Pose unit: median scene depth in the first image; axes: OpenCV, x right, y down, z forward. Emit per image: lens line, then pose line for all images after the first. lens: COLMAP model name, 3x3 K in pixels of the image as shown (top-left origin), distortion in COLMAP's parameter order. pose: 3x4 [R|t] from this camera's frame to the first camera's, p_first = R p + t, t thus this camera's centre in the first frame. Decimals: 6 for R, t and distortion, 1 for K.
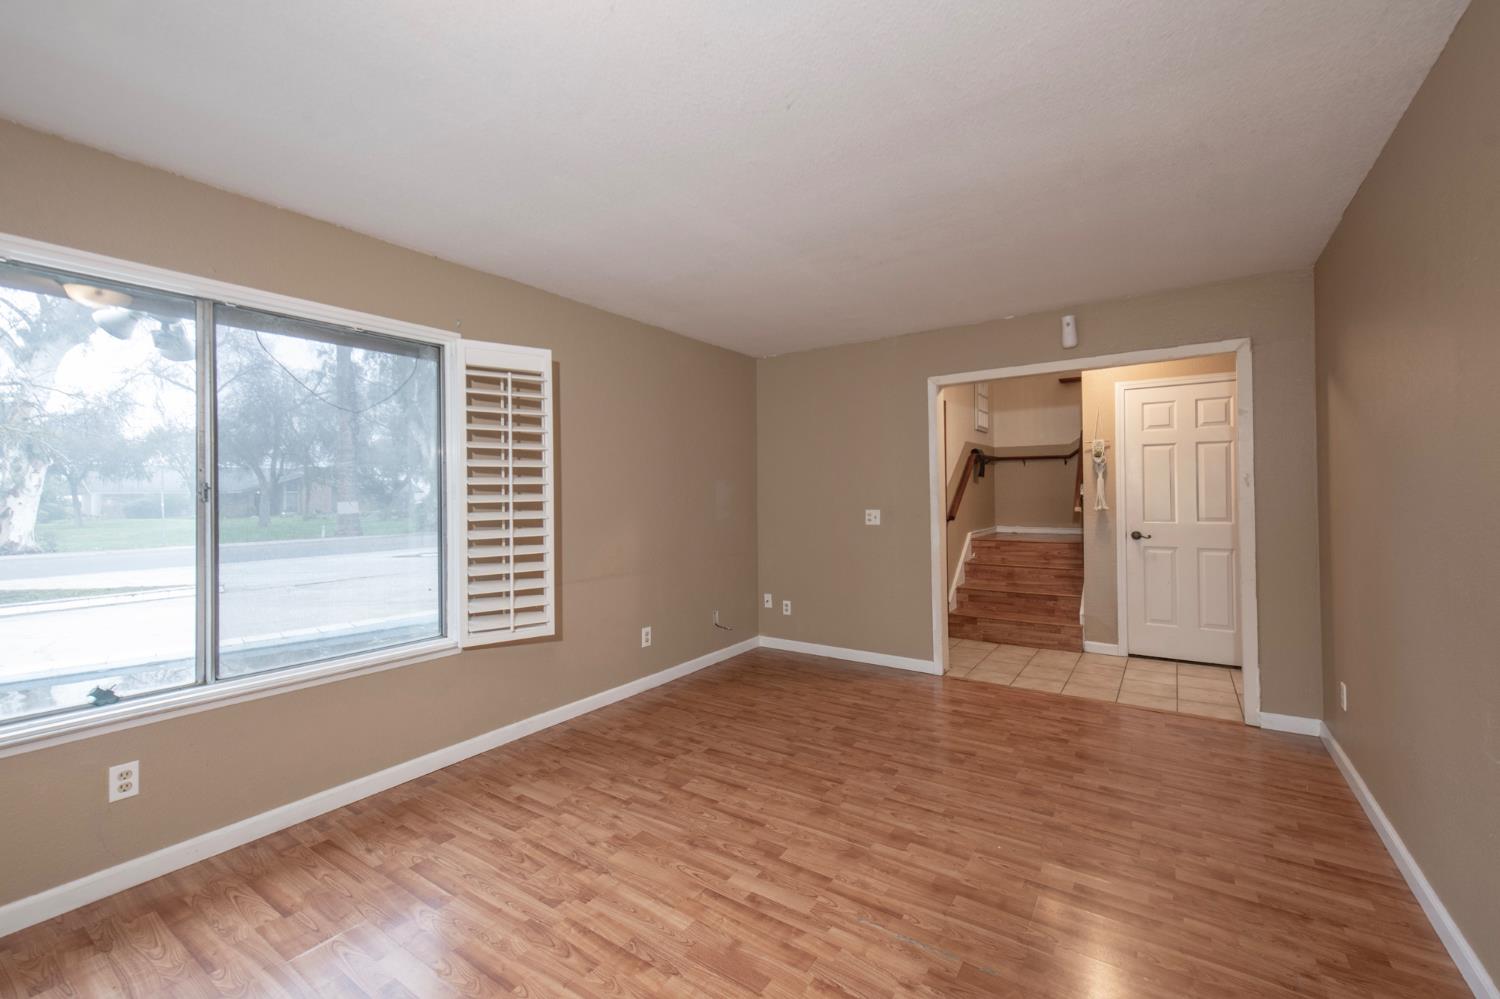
lens RADIAL K [[629.9, 0, 762.1], [0, 629.9, 489.7], [0, 0, 1]] dist [-0.003958, 0.001438]
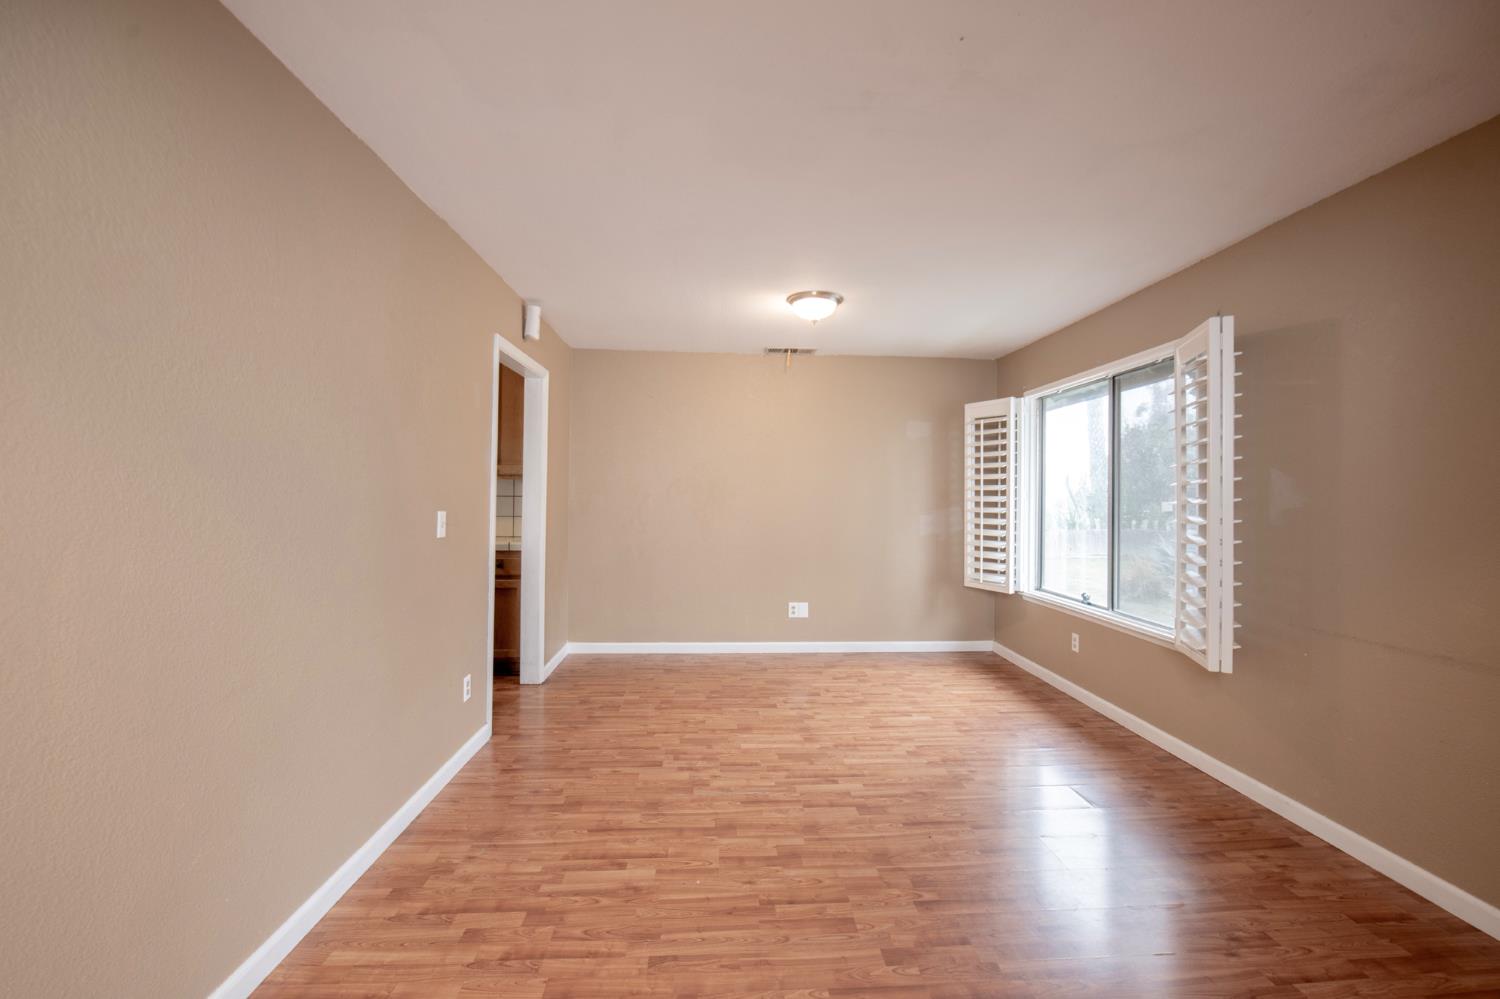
lens RADIAL K [[629.9, 0, 746.0], [0, 629.9, 494.4], [0, 0, 1]] dist [-0.003958, 0.001438]
pose [[-0.813177, 0.009389, -0.581941, 0.932835], [0.009635, 0.999950, 0.002670, -0.011206], [0.581937, -0.003436, -0.813226, 1.959116]]
